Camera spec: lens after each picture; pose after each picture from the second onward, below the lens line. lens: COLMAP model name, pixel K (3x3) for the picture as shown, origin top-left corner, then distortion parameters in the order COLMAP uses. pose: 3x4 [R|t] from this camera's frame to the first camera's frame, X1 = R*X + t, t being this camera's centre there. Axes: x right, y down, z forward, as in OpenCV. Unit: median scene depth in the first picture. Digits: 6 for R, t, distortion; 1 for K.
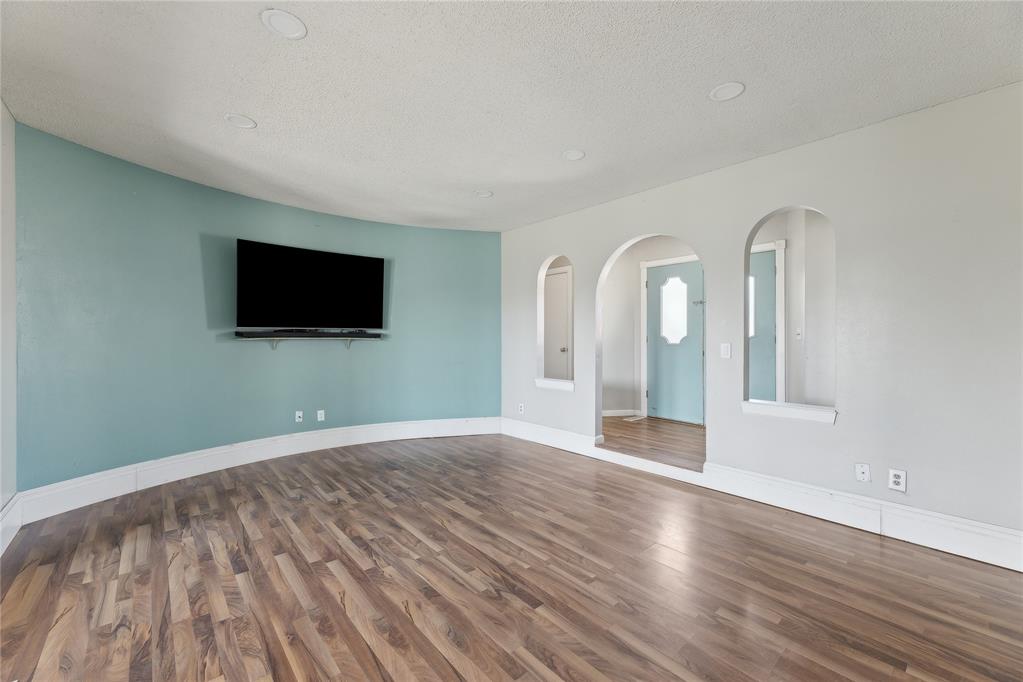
lens RADIAL K [[419.1, 0, 511.6], [0, 419.1, 343.3], [0, 0, 1]] dist [0.000516, -0.000172]
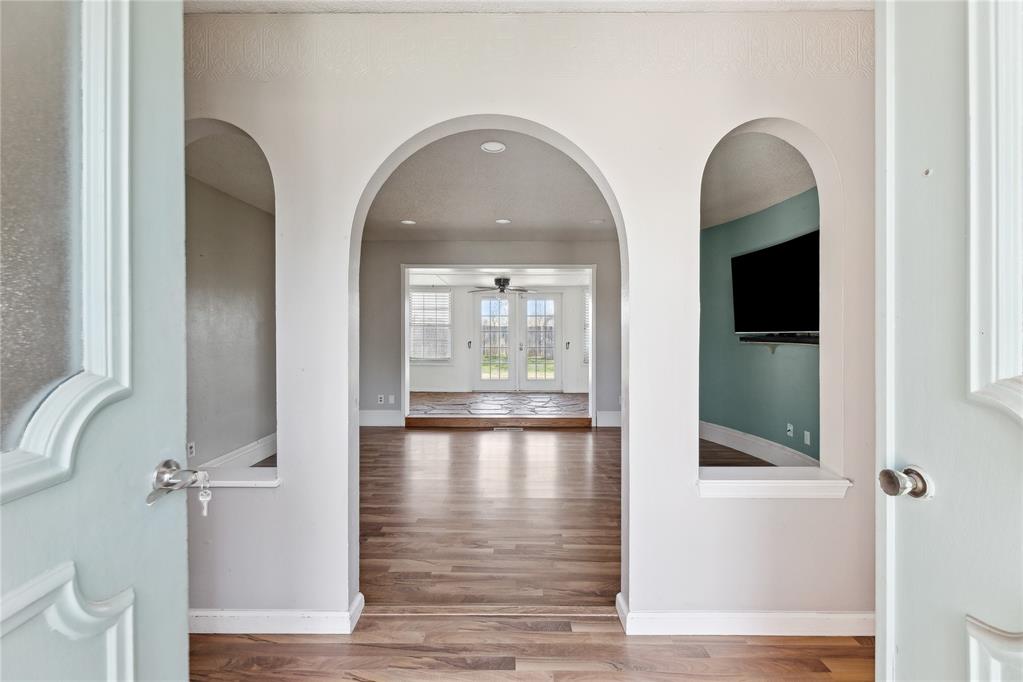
lens RADIAL K [[419.1, 0, 506.5], [0, 419.1, 334.3], [0, 0, 1]] dist [0.000516, -0.000172]
pose [[-0.688466, -0.000468, -0.725268, 0.746513], [-0.009836, 0.999914, 0.008691, -0.042607], [0.725202, 0.013117, -0.688412, 1.562502]]
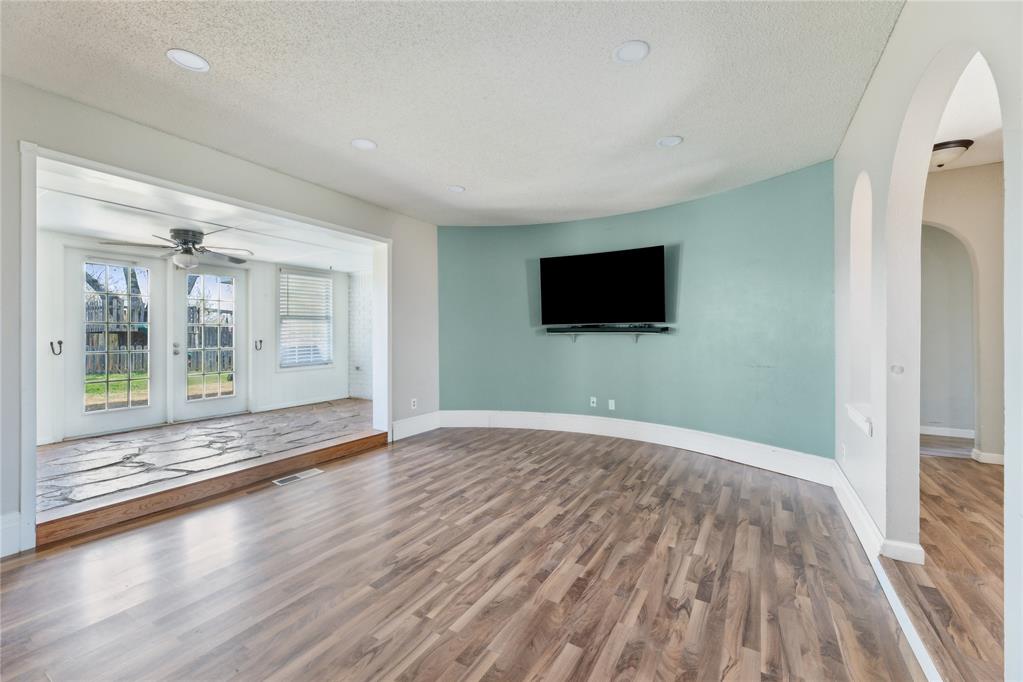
lens RADIAL K [[419.1, 0, 508.4], [0, 419.1, 337.0], [0, 0, 1]] dist [0.000516, -0.000172]
pose [[0.293933, 0.005029, -0.955813, 0.679794], [-0.008854, 0.999958, 0.002538, -0.002367], [0.955785, 0.007717, 0.293965, 0.590724]]
